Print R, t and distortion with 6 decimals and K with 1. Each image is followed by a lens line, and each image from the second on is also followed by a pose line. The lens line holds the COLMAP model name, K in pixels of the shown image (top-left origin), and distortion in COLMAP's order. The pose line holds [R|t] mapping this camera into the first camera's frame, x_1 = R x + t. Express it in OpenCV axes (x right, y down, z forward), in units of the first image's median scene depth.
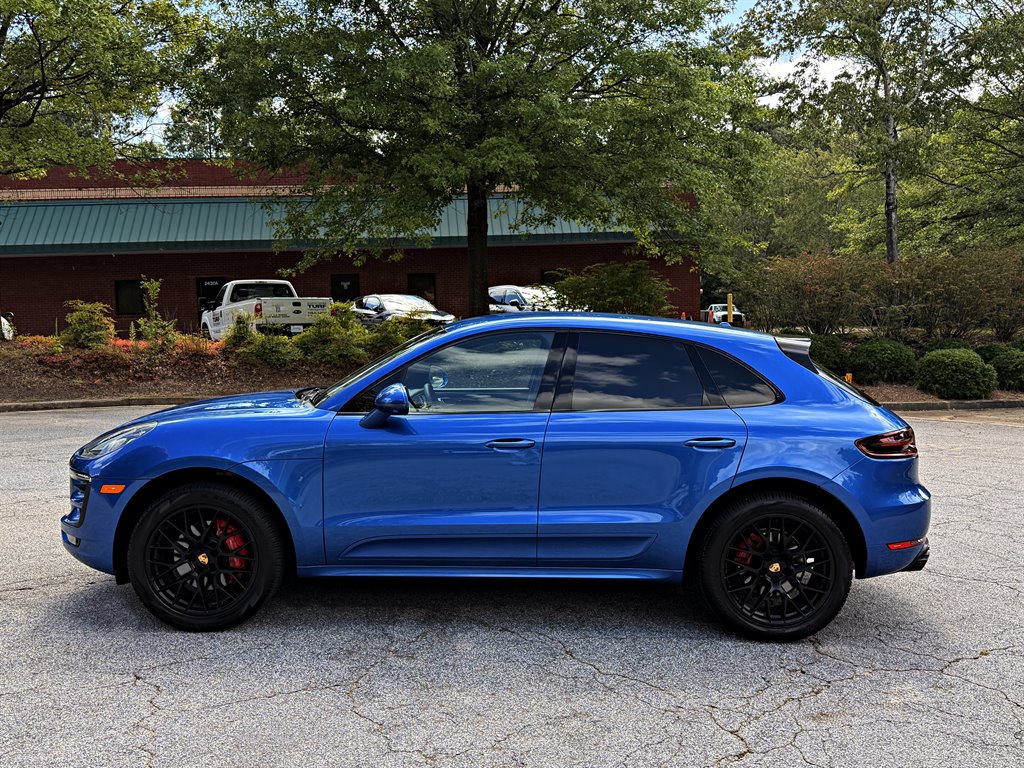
lens RADIAL K [[1022.6, 0, 516.4], [0, 1022.6, 381.8], [0, 0, 1]] dist [0.001660, 0.000000]
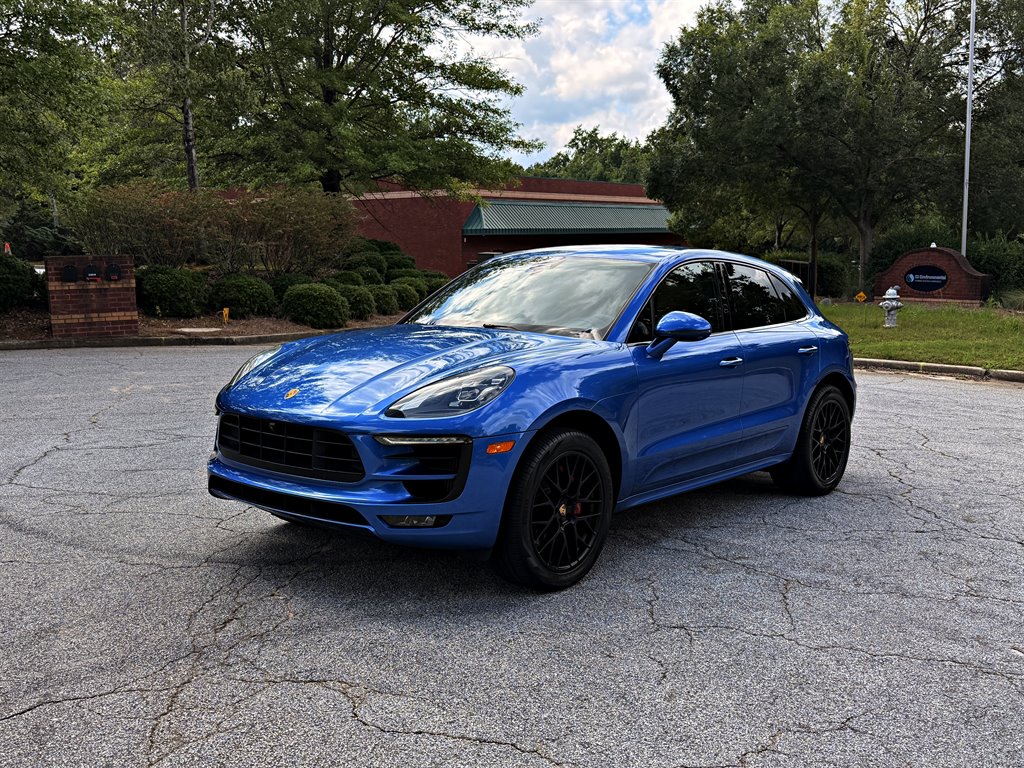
lens RADIAL K [[1022.6, 0, 518.1], [0, 1022.6, 385.4], [0, 0, 1]] dist [0.001660, 0.000000]
pose [[0.620723, -0.080567, 0.779879, -0.316080], [0.029924, 0.996416, 0.079120, -0.003122], [-0.783459, -0.025774, 0.620909, 0.143828]]
